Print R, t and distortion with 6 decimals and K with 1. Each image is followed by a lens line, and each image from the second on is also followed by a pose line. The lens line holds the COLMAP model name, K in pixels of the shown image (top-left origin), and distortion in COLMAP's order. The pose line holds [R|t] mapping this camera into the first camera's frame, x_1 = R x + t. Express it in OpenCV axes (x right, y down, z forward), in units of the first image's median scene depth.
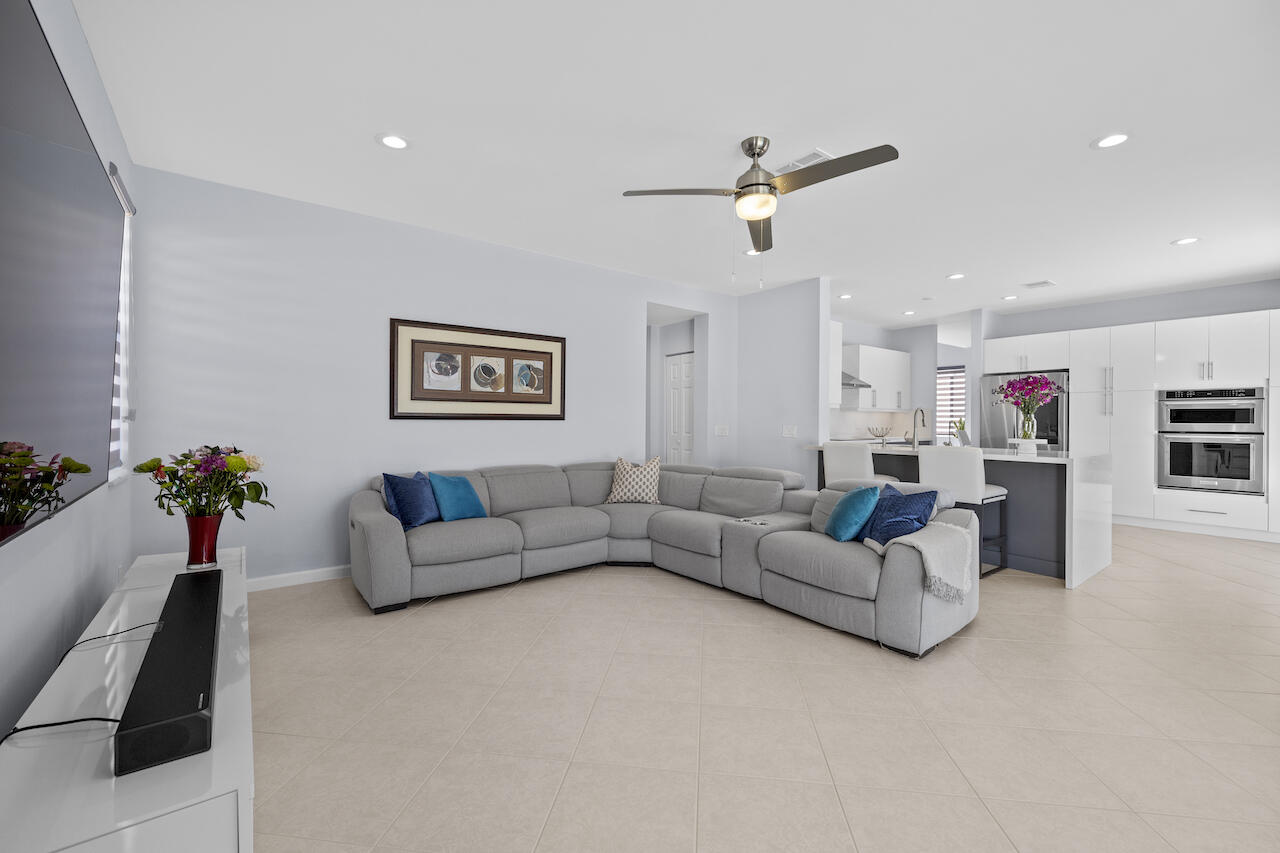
lens RADIAL K [[529.5, 0, 640.0], [0, 529.5, 426.5], [0, 0, 1]] dist [-0.001621, -0.000364]
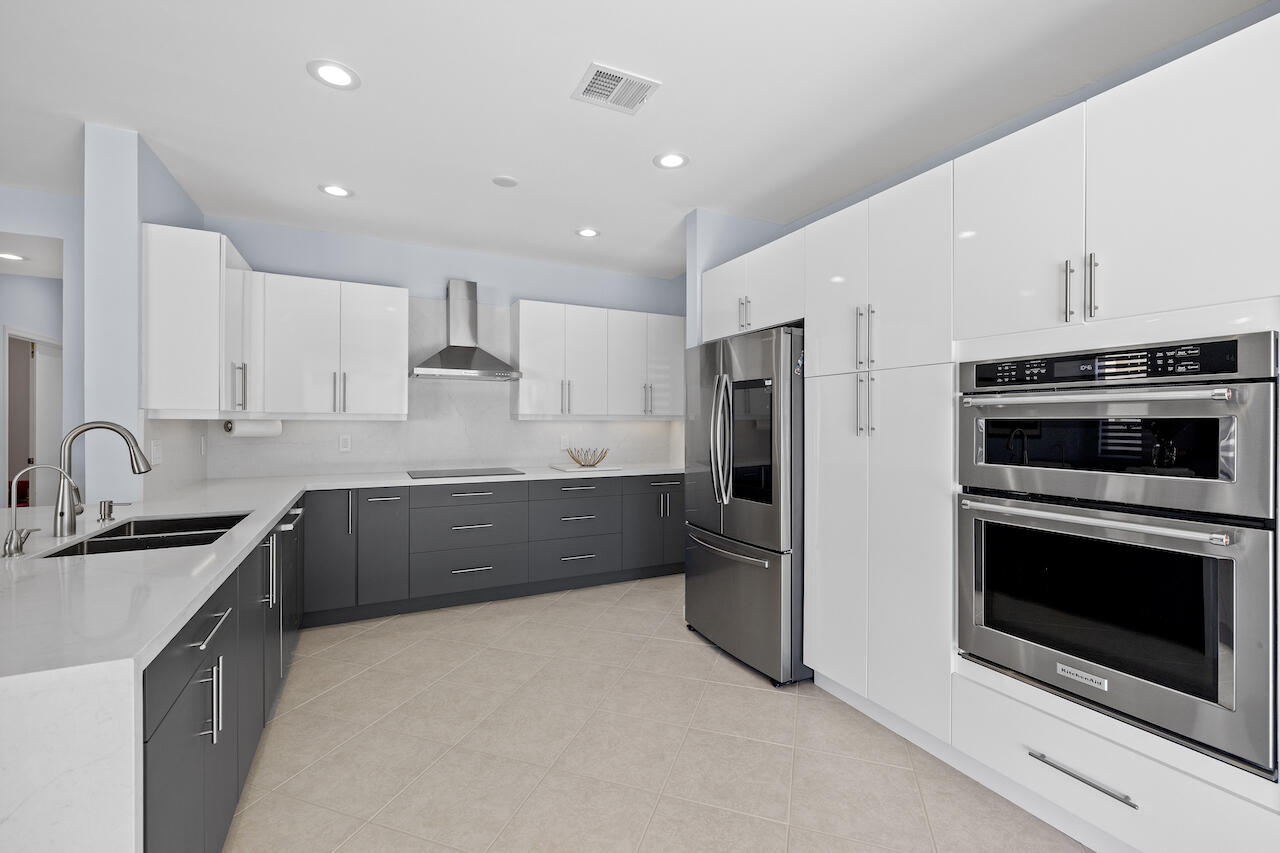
lens RADIAL K [[555.7, 0, 640.0], [0, 555.7, 426.5], [0, 0, 1]] dist [0.001758, 0.000267]
pose [[0.977340, -0.000804, -0.211672, 0.870432], [-0.001127, 0.999959, -0.009000, -0.025602], [0.211671, 0.009035, 0.977299, 0.626802]]
